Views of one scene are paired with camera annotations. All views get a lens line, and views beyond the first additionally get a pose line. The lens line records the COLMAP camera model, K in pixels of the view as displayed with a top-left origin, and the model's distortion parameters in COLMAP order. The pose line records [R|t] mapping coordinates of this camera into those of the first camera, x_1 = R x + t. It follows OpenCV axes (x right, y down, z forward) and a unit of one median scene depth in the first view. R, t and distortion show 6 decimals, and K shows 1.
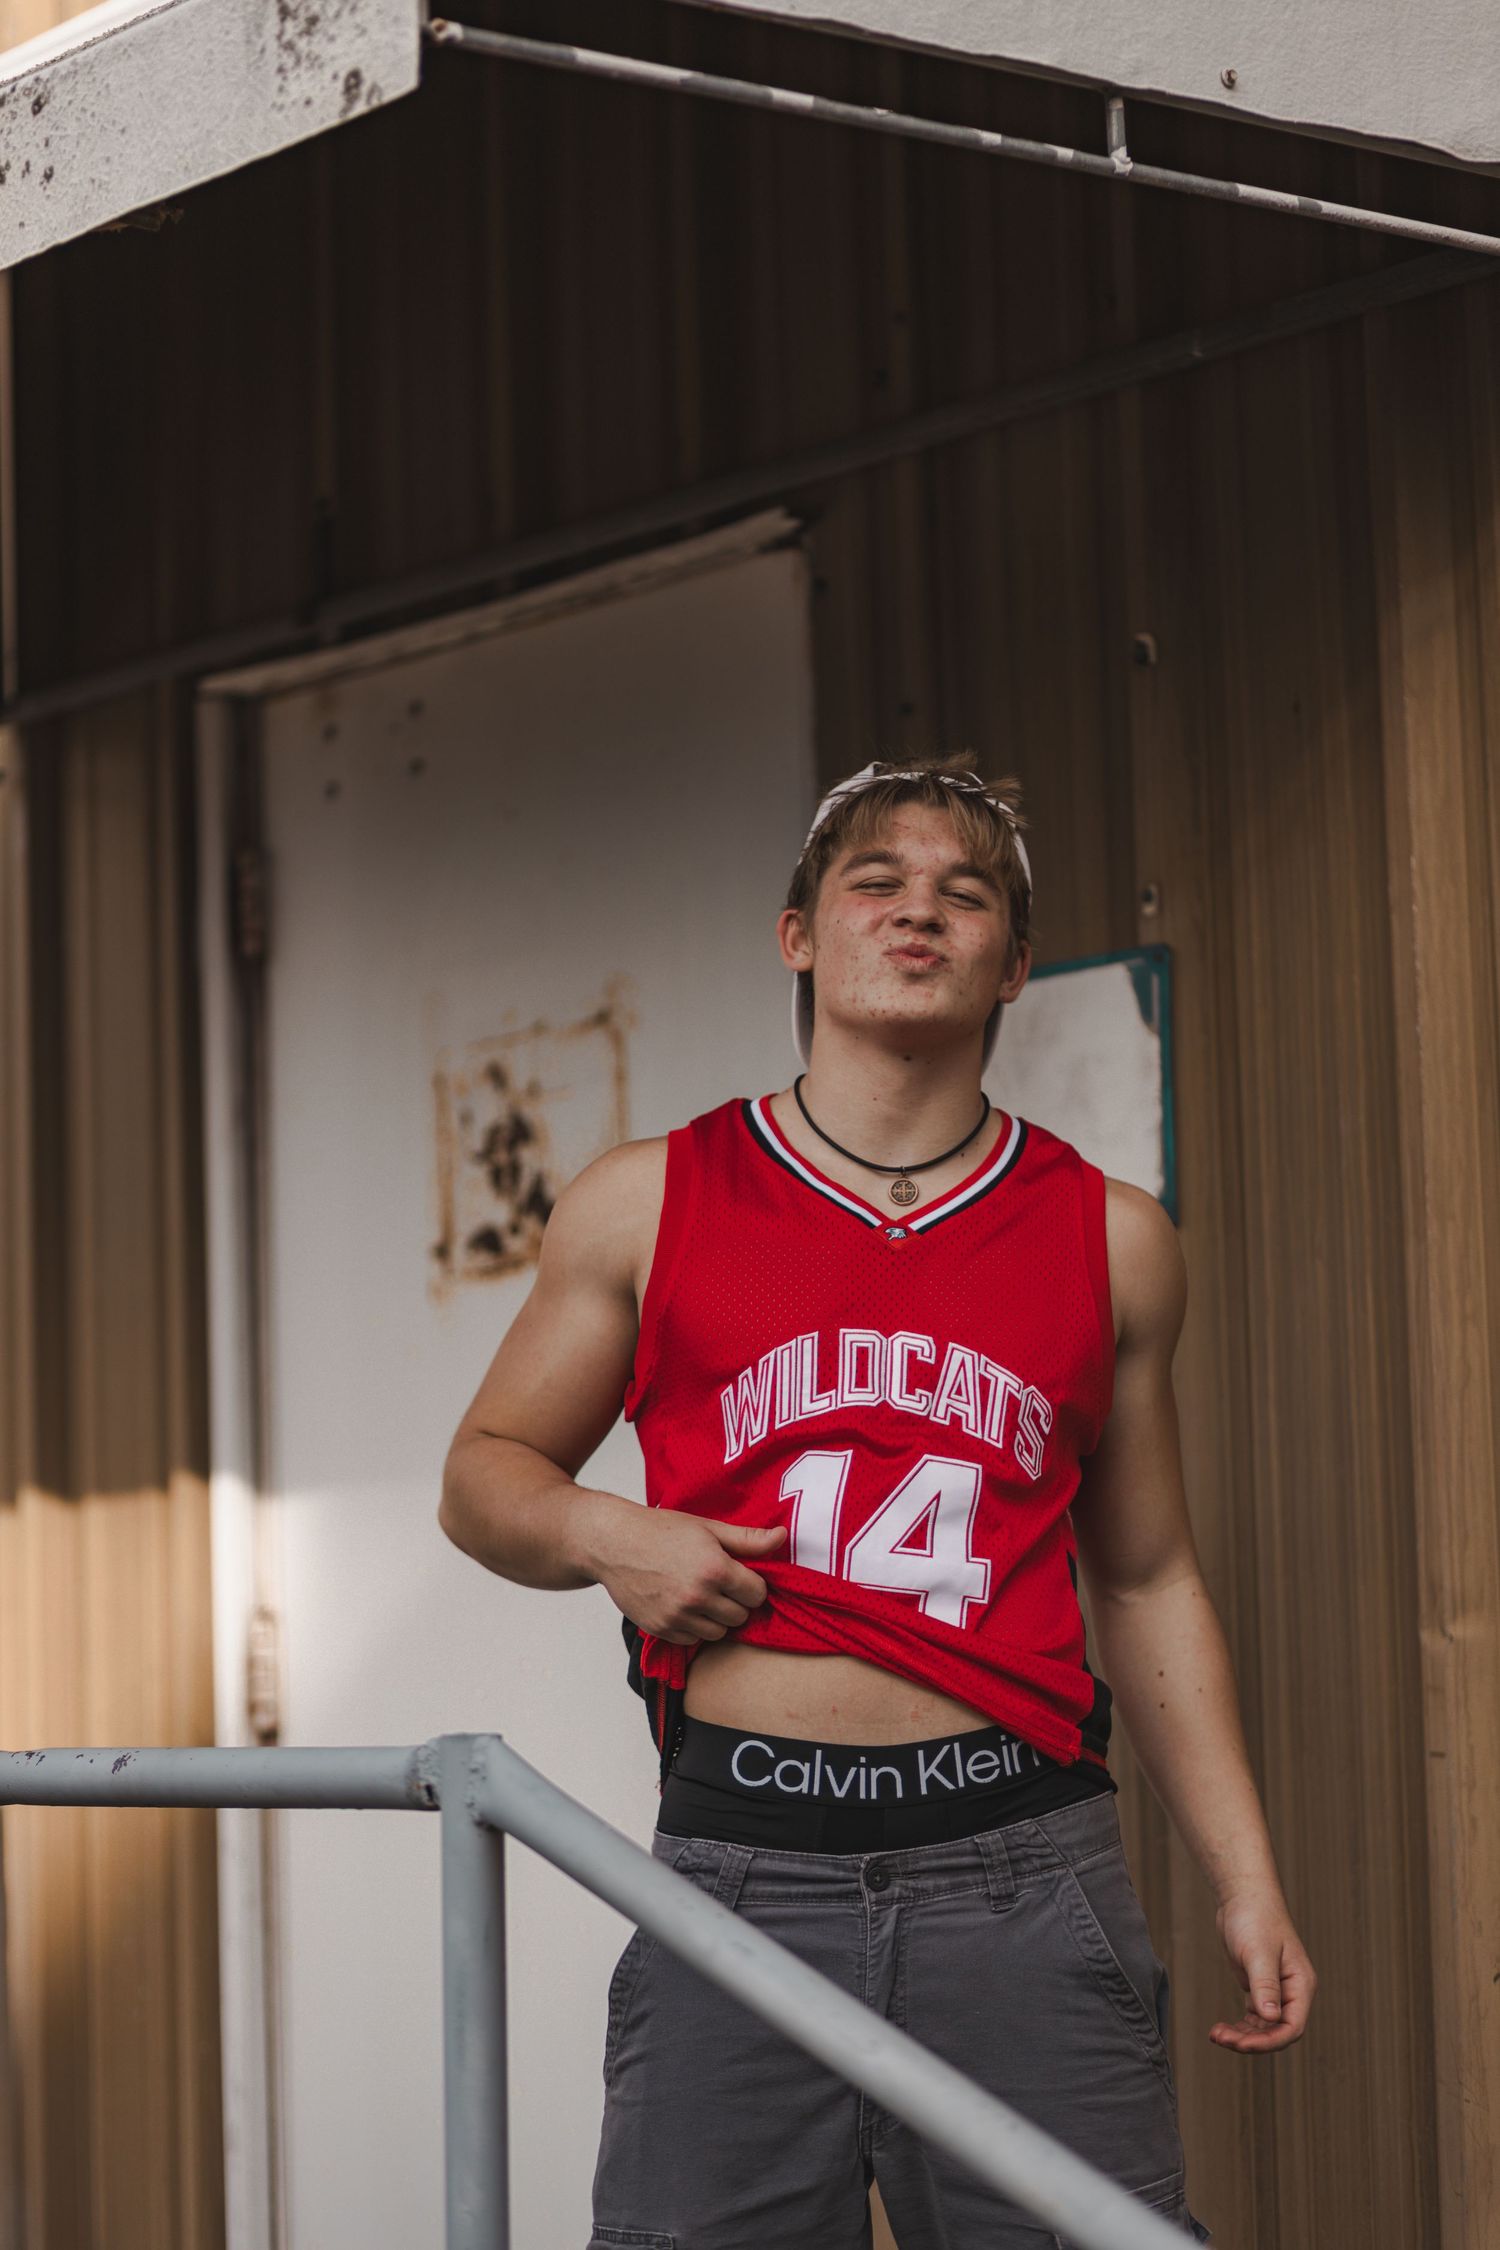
lens RADIAL K [[5672.3, 0, 698.5], [0, 5672.3, 1129.3], [0, 0, 1]] dist [0.012405, 0.583470]
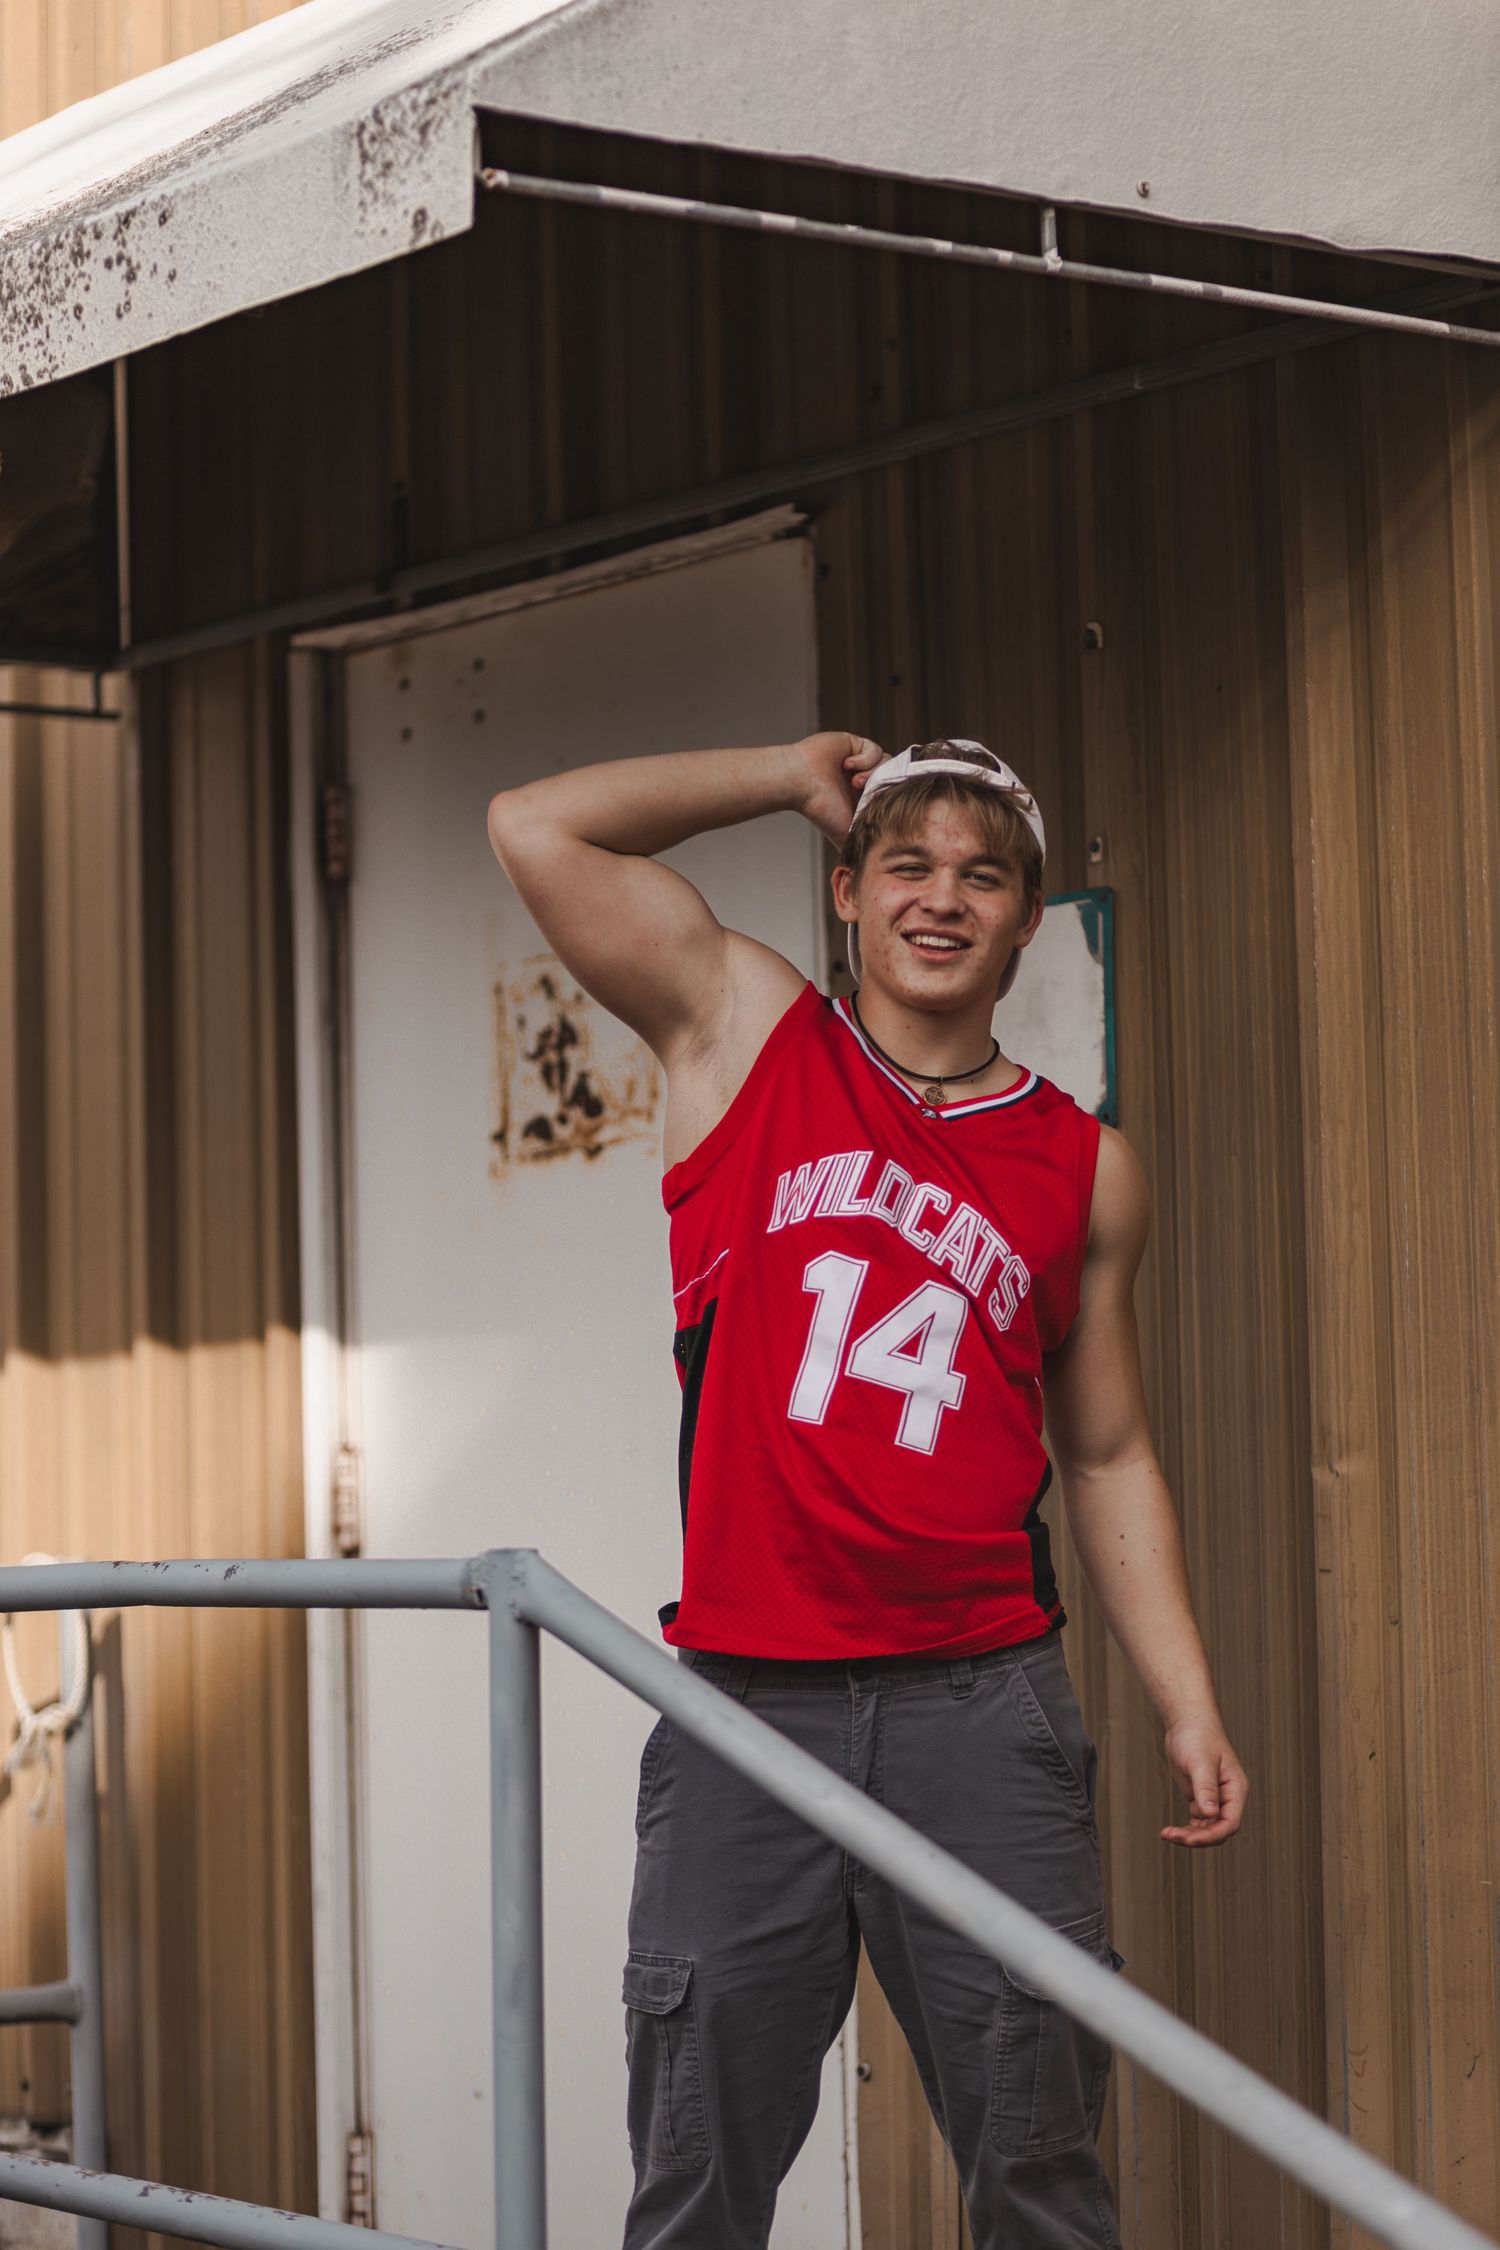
lens RADIAL K [[5672.3, 0, 698.5], [0, 5672.3, 1129.3], [0, 0, 1]] dist [0.012405, 0.583470]
pose [[0.999893, 0.003051, -0.014292, 0.014522], [-0.002618, 0.999539, 0.030248, -0.018628], [0.014378, -0.030207, 0.999440, -0.193574]]
